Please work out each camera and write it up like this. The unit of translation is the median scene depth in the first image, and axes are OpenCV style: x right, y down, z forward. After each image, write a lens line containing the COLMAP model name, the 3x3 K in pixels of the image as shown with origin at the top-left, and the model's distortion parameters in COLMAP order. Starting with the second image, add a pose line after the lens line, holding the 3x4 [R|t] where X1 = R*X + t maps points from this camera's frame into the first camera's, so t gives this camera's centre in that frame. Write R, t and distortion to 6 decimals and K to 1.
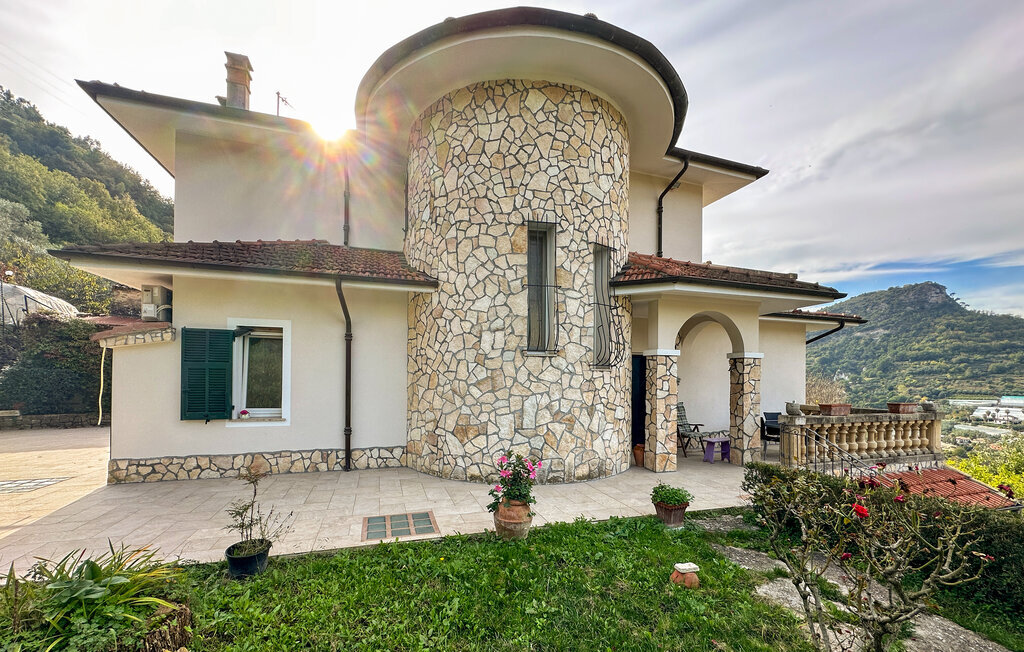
lens RADIAL K [[411.4, 0, 516.9], [0, 411.4, 381.4], [0, 0, 1]] dist [-0.007948, 0.000597]
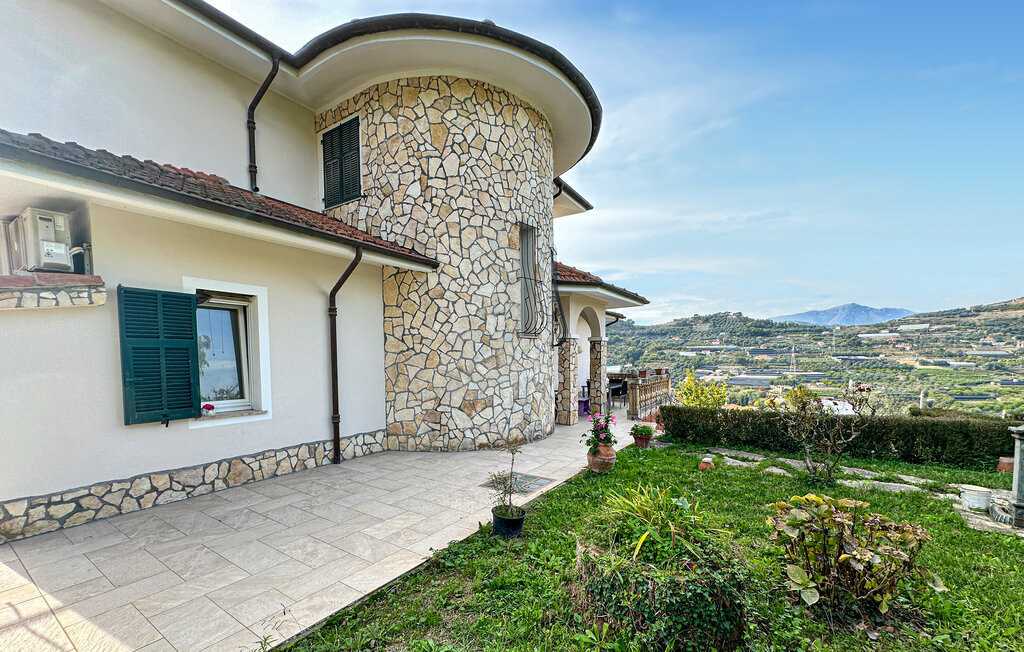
lens RADIAL K [[411.4, 0, 519.6], [0, 411.4, 381.8], [0, 0, 1]] dist [-0.007948, 0.000597]
pose [[0.775767, -0.050907, 0.628963, -0.717821], [0.017640, 0.998101, 0.059026, -0.004284], [-0.630773, -0.034695, 0.775191, 0.073362]]
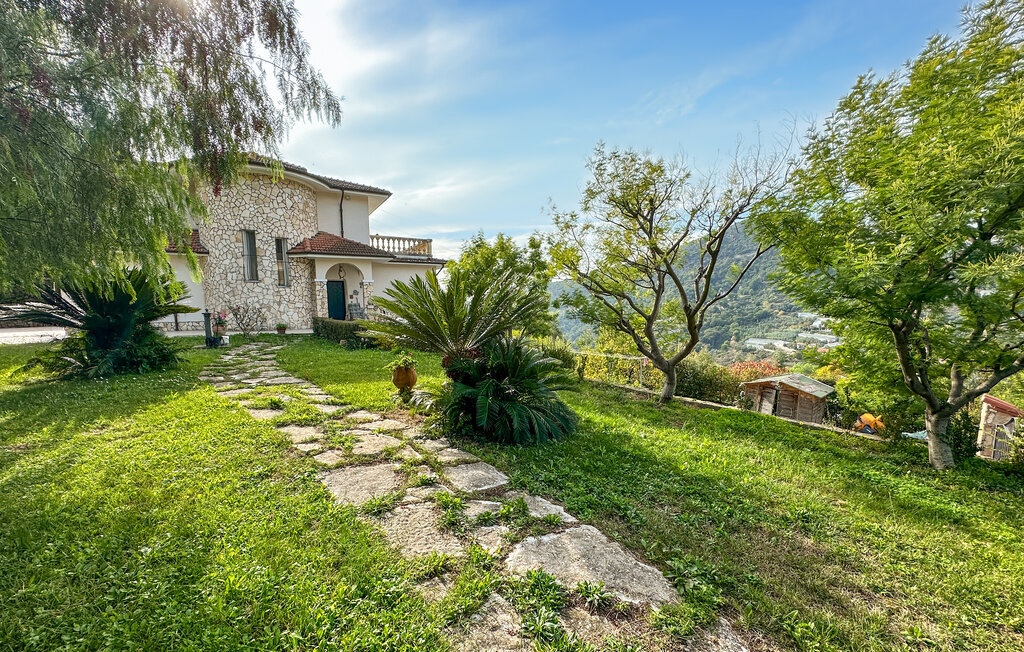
lens RADIAL K [[411.4, 0, 527.9], [0, 411.4, 350.9], [0, 0, 1]] dist [-0.007948, 0.000597]
pose [[0.981555, -0.034221, 0.188090, 1.249116], [0.011718, 0.992768, 0.119475, 0.079105], [-0.190818, -0.115067, 0.974858, -1.891895]]
